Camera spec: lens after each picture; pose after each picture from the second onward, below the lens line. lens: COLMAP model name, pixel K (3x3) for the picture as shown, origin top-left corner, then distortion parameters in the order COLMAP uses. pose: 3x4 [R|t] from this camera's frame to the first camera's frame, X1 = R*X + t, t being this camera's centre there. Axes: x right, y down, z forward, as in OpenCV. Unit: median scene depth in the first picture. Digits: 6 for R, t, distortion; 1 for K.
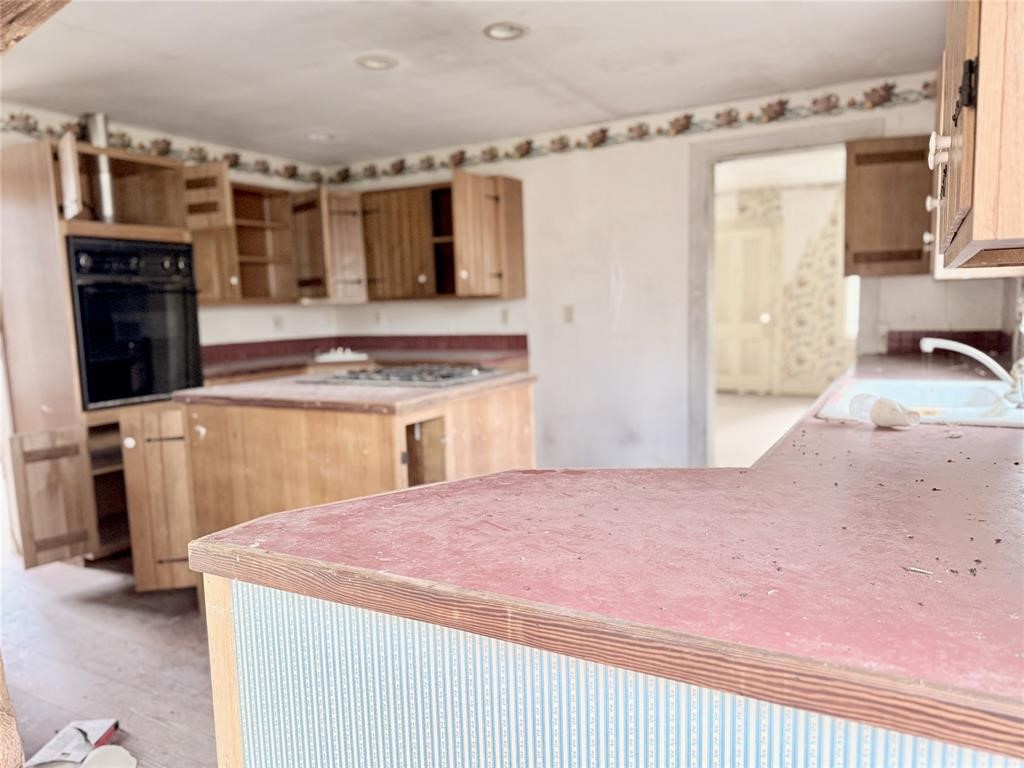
lens RADIAL K [[752.9, 0, 512.3], [0, 752.9, 401.2], [0, 0, 1]] dist [0.105296, -0.149894]
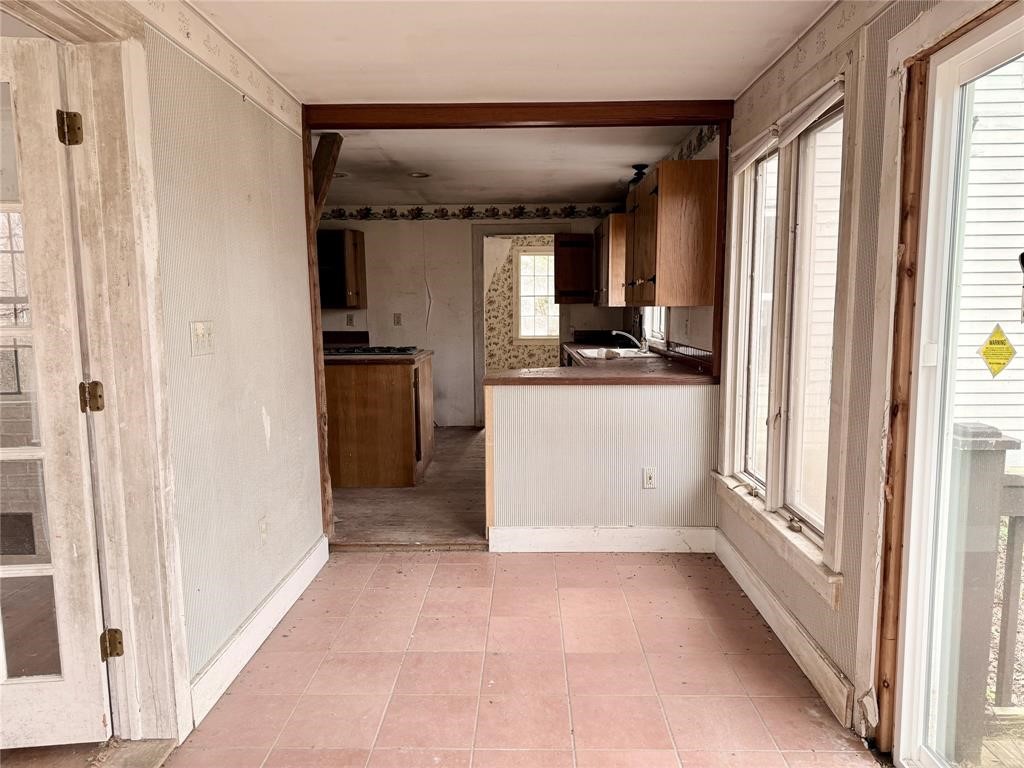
lens RADIAL K [[752.9, 0, 512.3], [0, 752.9, 401.2], [0, 0, 1]] dist [0.105296, -0.149894]
pose [[0.885747, -0.032632, 0.463020, -0.503243], [0.037487, 0.999296, -0.001285, 0.075369], [-0.462652, 0.018496, 0.886347, -0.577347]]
